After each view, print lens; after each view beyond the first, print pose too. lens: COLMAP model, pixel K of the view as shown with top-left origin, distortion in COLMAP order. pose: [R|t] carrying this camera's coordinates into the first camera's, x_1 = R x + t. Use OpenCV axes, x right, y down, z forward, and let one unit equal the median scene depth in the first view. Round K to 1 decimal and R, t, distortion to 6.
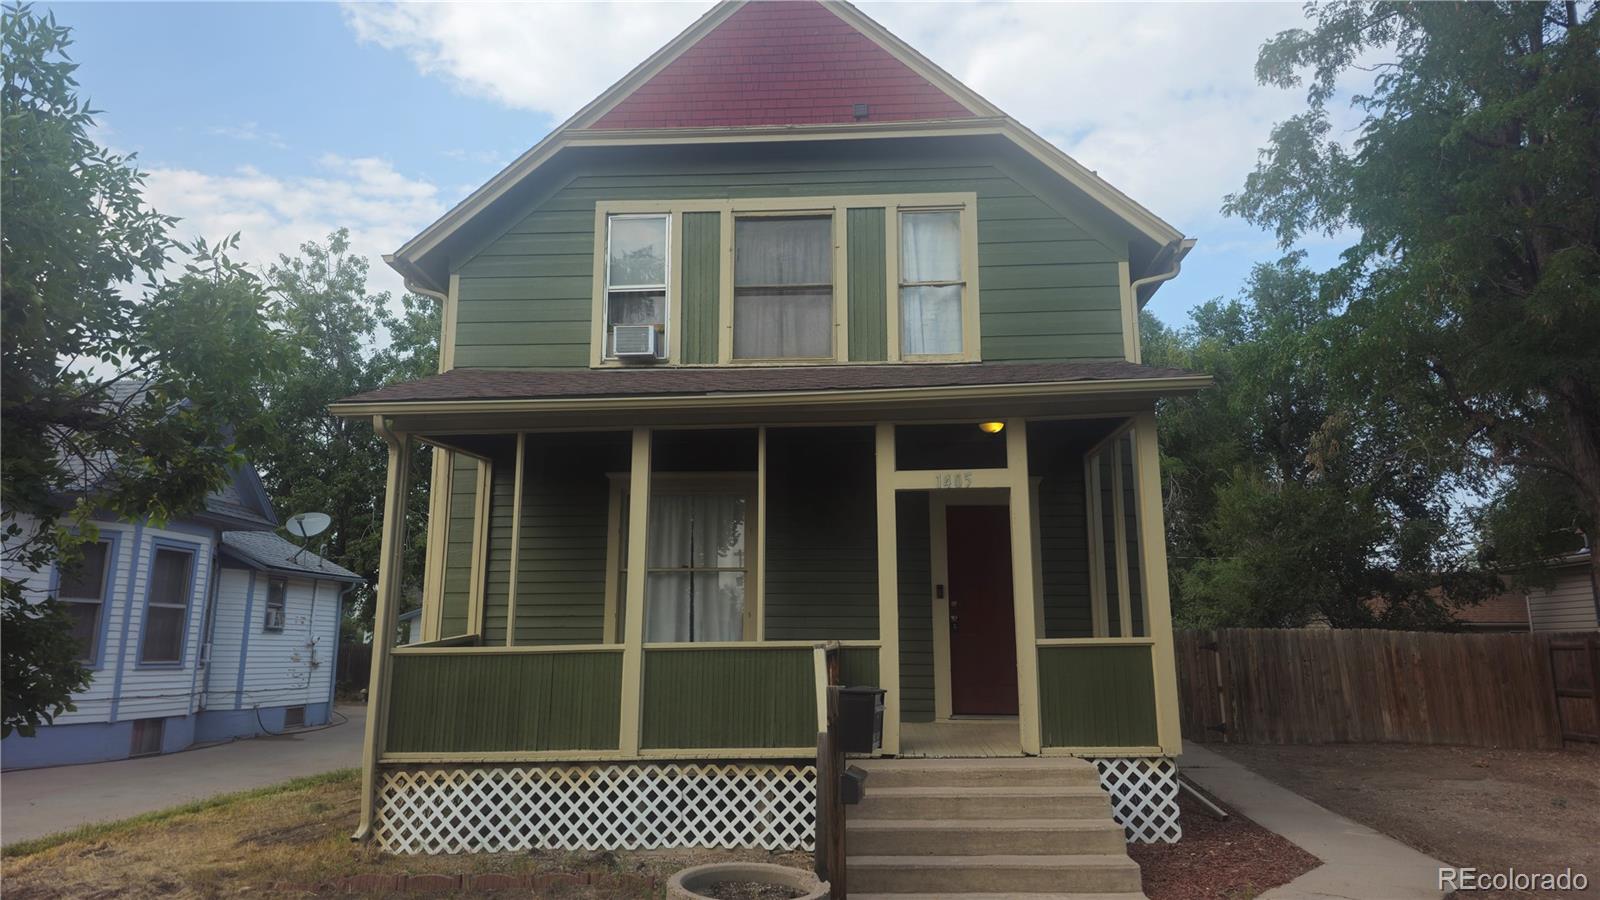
lens RADIAL K [[1066.5, 0, 786.3], [0, 1066.5, 425.0], [0, 0, 1]] dist [0.031528, -0.000141]
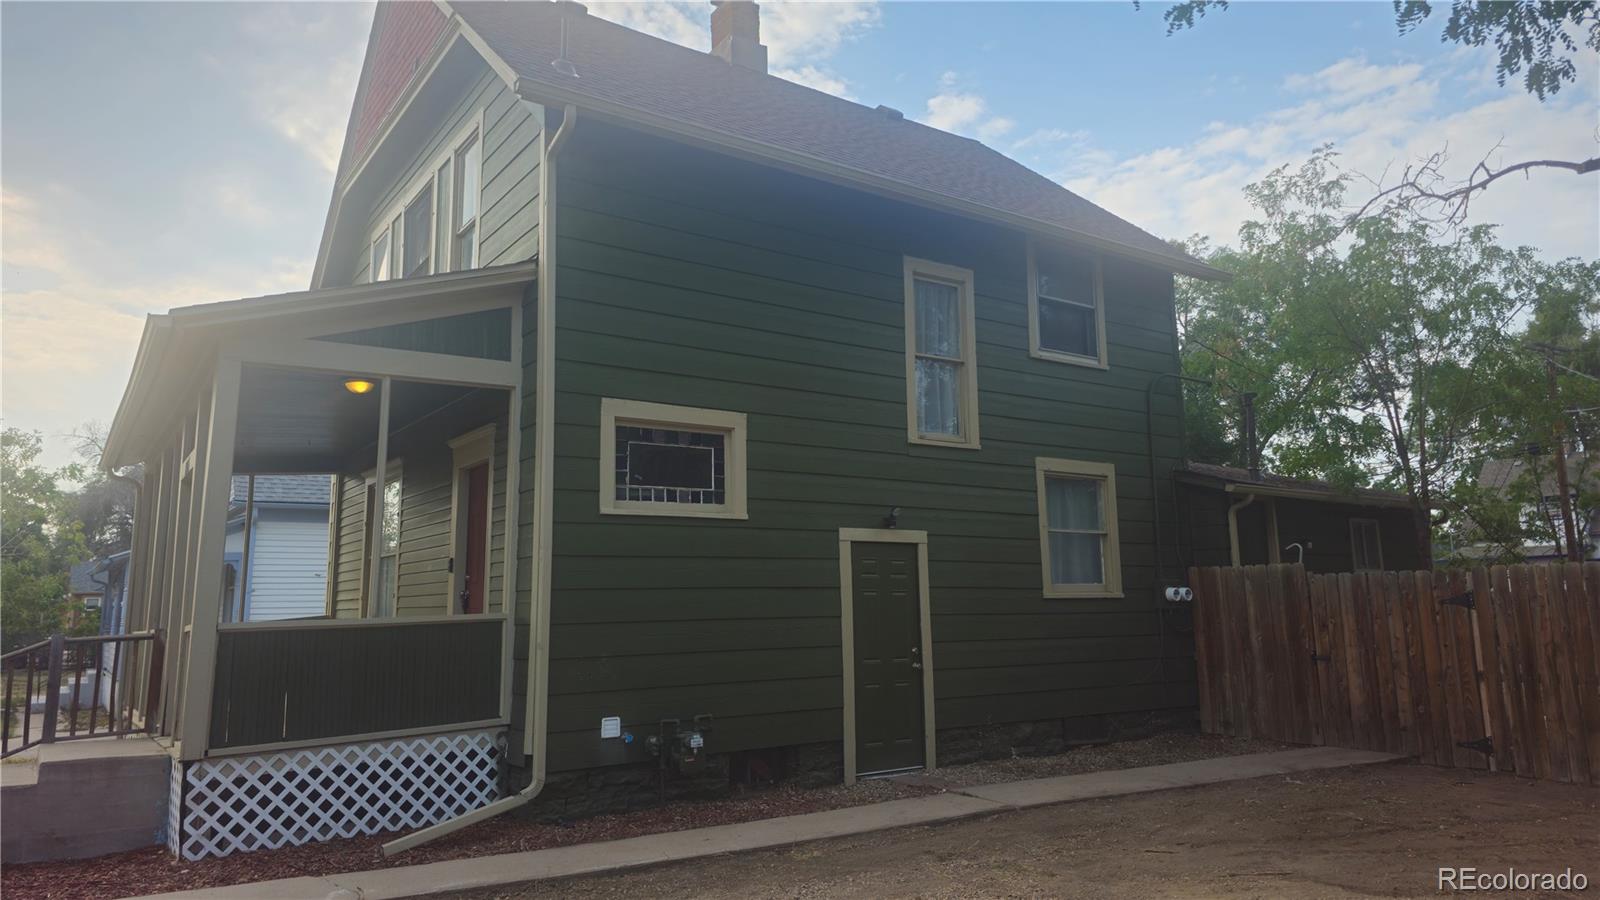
lens RADIAL K [[1106.7, 0, 767.2], [0, 1106.7, 420.8], [0, 0, 1]] dist [0.045842, -0.016675]
pose [[0.627246, -0.151166, -0.764010, 0.973082], [0.184255, 0.981937, -0.043013, 0.116689], [0.756712, -0.113793, 0.643769, 0.566453]]
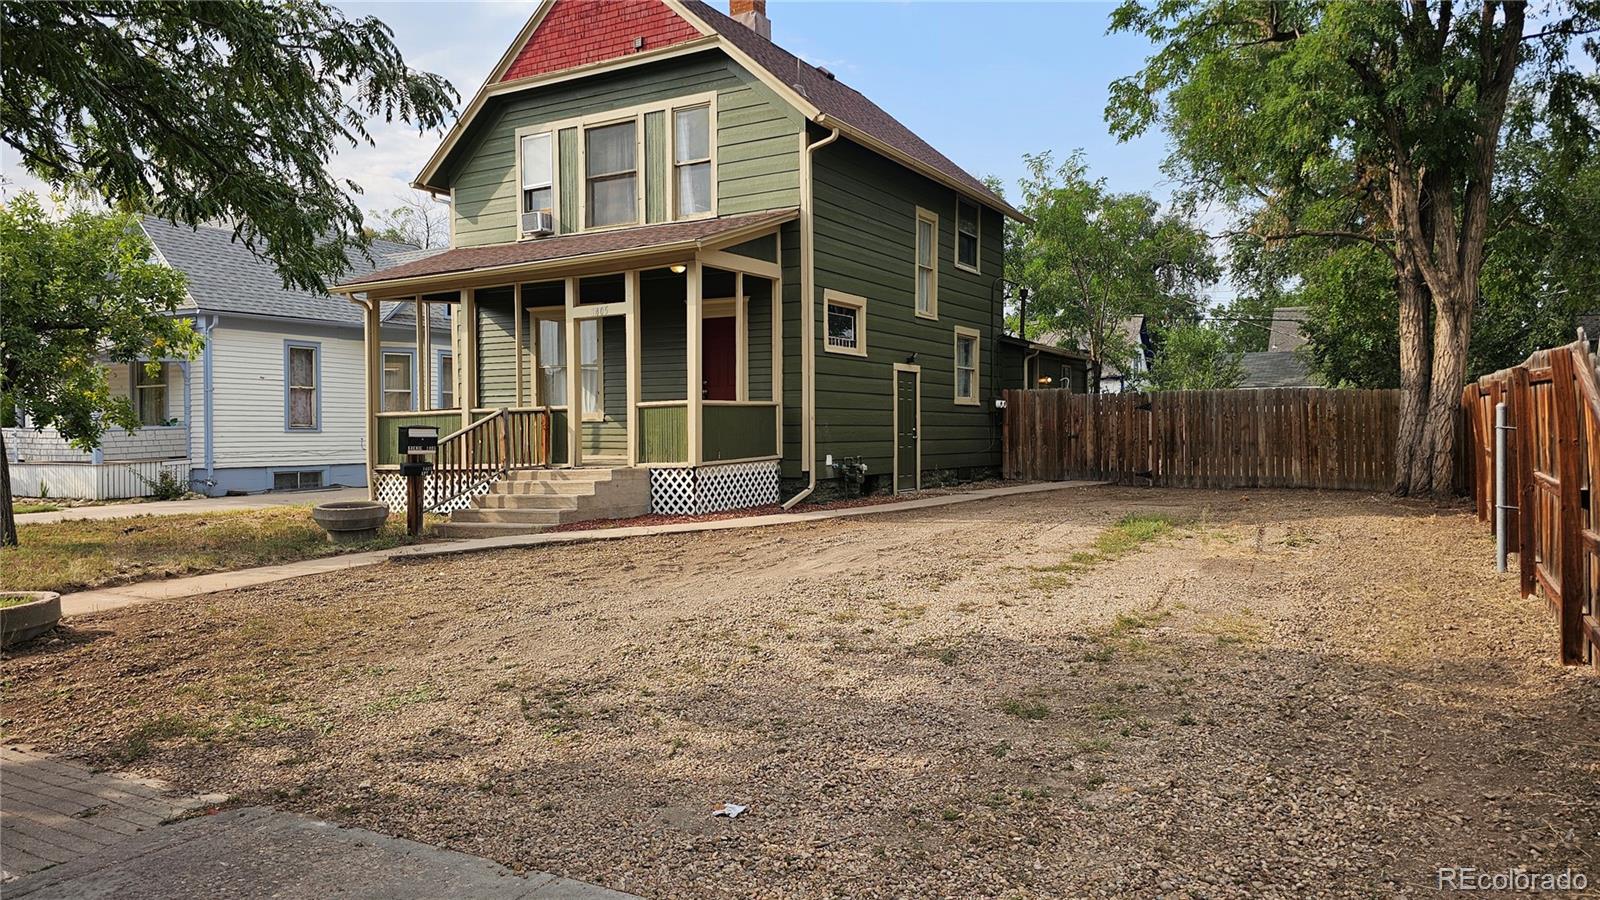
lens RADIAL K [[1106.7, 0, 801.6], [0, 1106.7, 454.0], [0, 0, 1]] dist [0.045842, -0.016675]
pose [[0.893877, 0.001010, -0.448311, 0.929793], [0.101639, 0.973502, 0.204850, -0.041201], [0.436638, -0.228677, 0.870088, -0.327523]]
